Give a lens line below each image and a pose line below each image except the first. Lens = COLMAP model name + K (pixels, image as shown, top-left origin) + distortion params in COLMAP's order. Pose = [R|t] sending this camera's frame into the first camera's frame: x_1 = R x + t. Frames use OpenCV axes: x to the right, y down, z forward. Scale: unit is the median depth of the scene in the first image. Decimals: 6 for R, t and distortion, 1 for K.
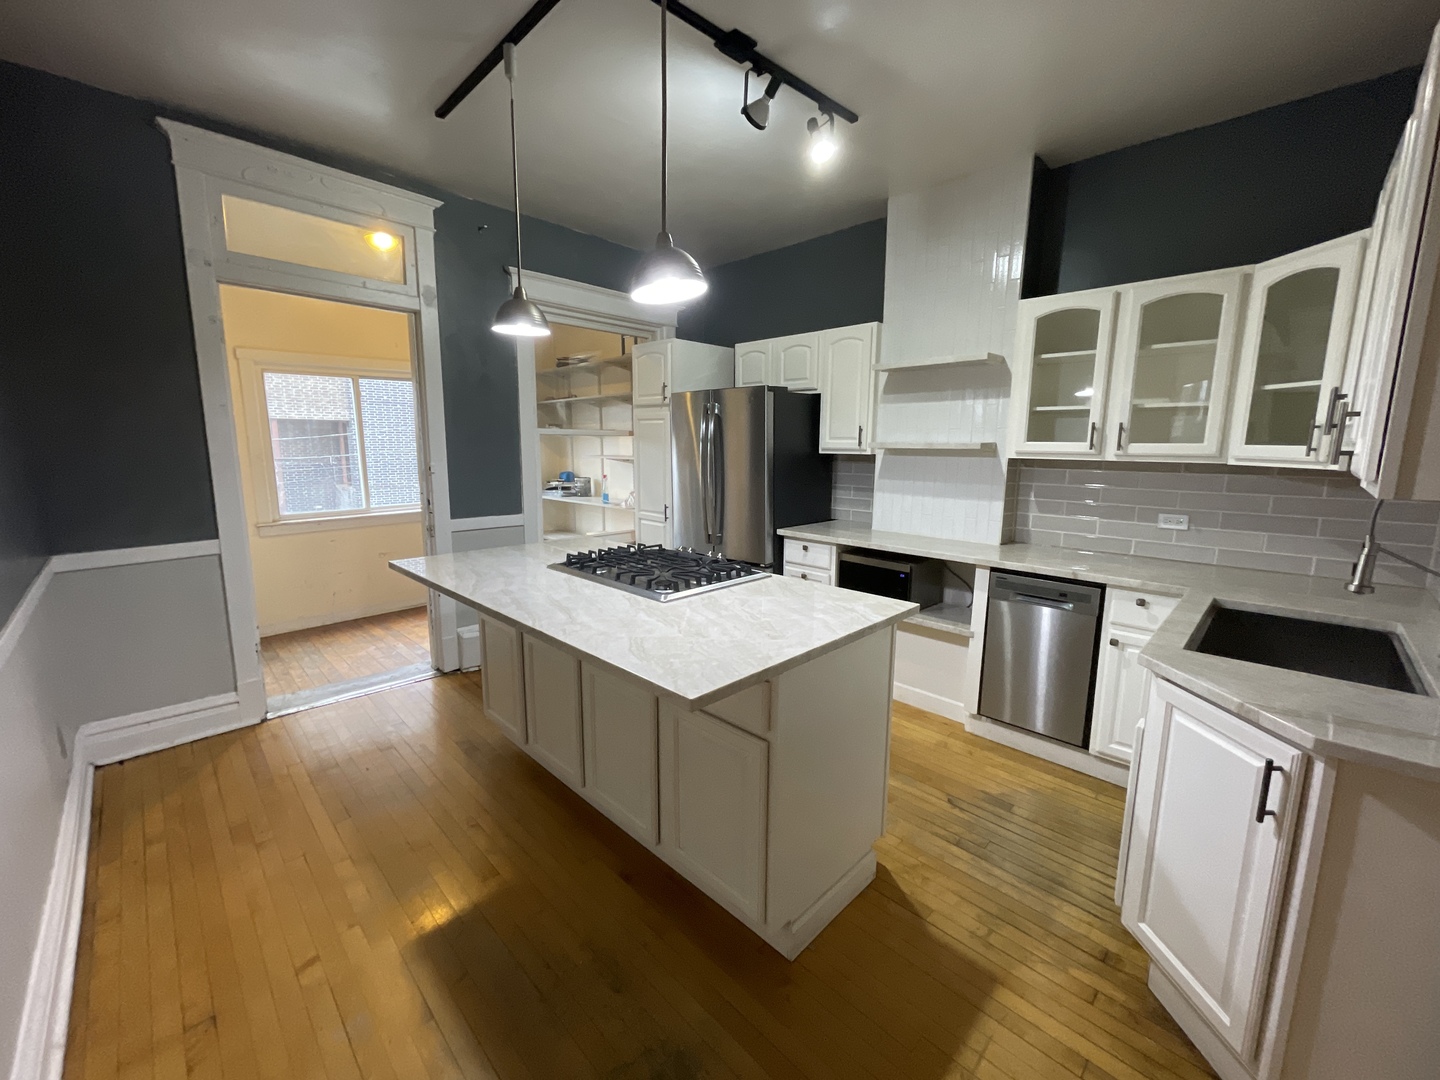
lens RADIAL K [[581.6, 0, 724.9], [0, 581.6, 535.0], [0, 0, 1]] dist [0.000802, 0.000043]
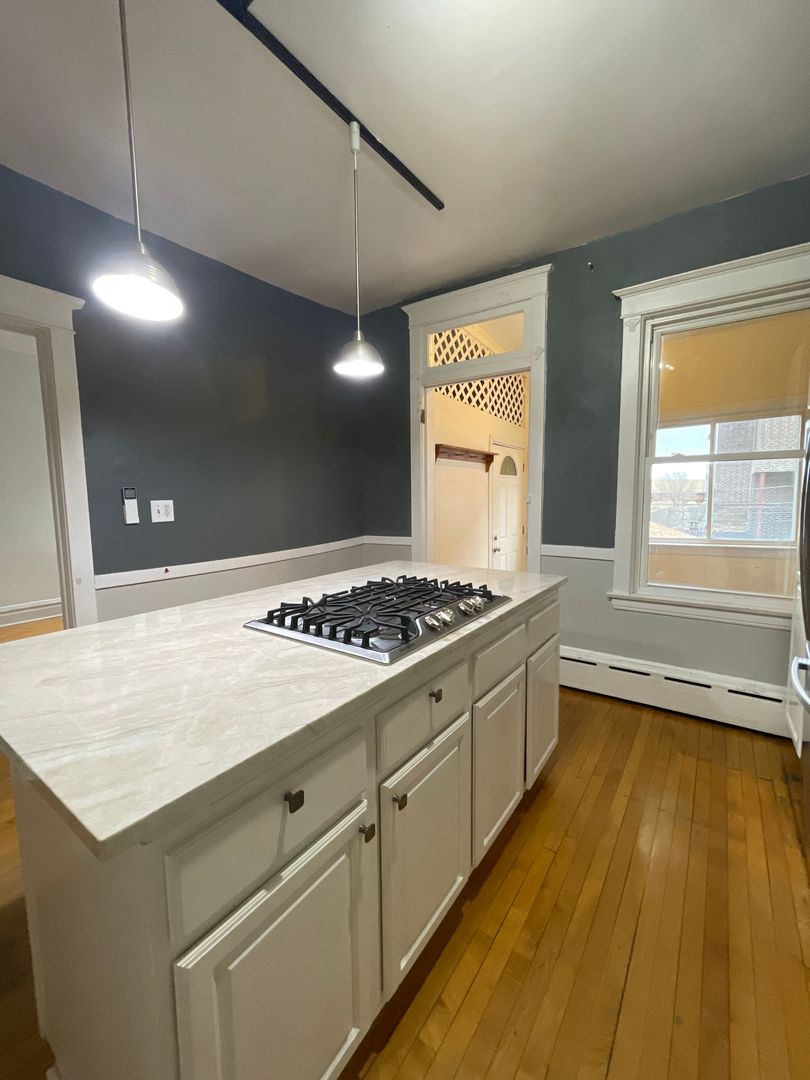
lens RADIAL K [[437.9, 0, 407.5], [0, 437.9, 535.6], [0, 0, 1]] dist [-0.000892, -0.000100]
pose [[0.162861, 0.088508, -0.982671, 0.632015], [-0.142023, 0.987699, 0.065423, -0.113152], [0.976374, 0.128907, 0.173428, 1.146532]]
